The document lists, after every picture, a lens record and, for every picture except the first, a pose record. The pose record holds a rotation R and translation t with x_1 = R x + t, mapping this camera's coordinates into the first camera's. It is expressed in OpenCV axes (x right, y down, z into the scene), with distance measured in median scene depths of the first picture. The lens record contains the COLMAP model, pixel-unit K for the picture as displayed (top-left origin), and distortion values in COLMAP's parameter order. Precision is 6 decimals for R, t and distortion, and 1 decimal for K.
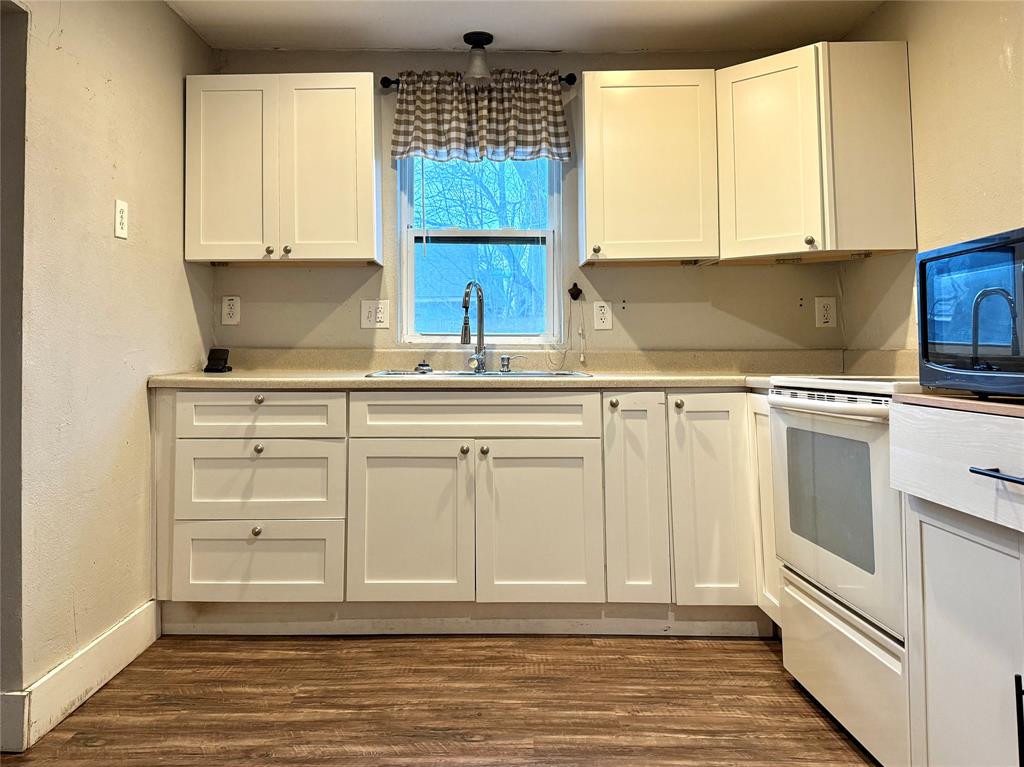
lens RADIAL K [[862.5, 0, 508.6], [0, 862.5, 299.0], [0, 0, 1]] dist [0.253925, -0.267675]
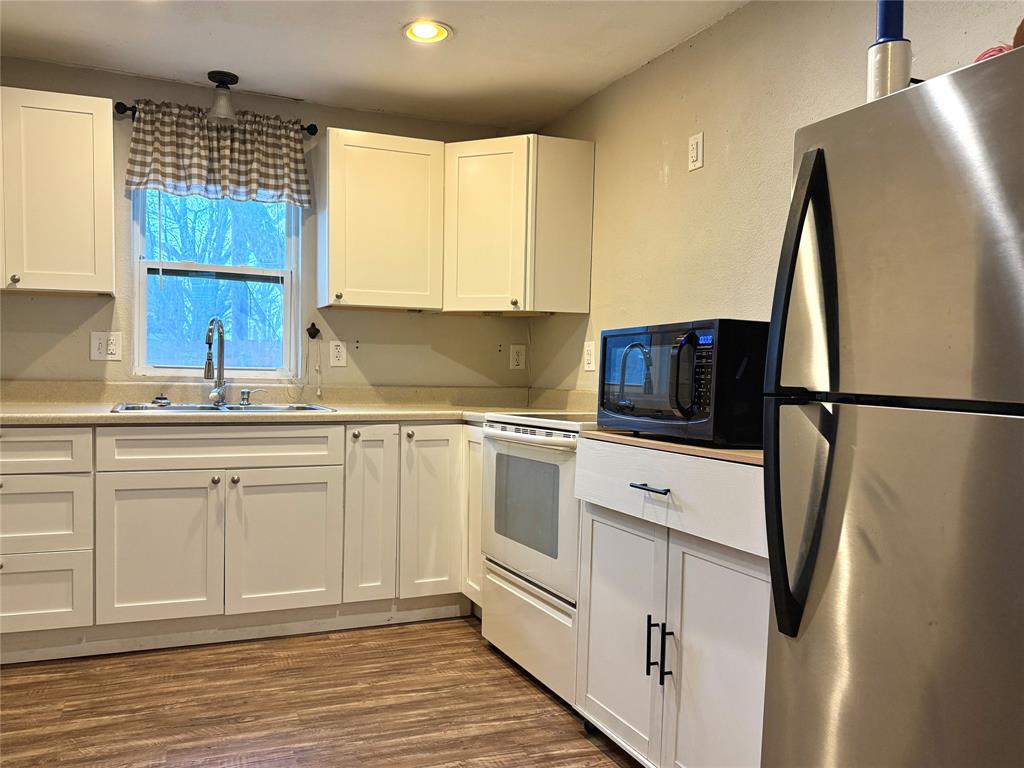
lens RADIAL K [[881.7, 0, 512.0], [0, 881.7, 384.0], [0, 0, 1]] dist [0.323212, -0.242324]
pose [[0.928170, 0.020373, 0.371597, -0.127277], [-0.050784, 0.996094, 0.072237, -0.042914], [-0.368674, -0.085919, 0.925579, -0.162593]]
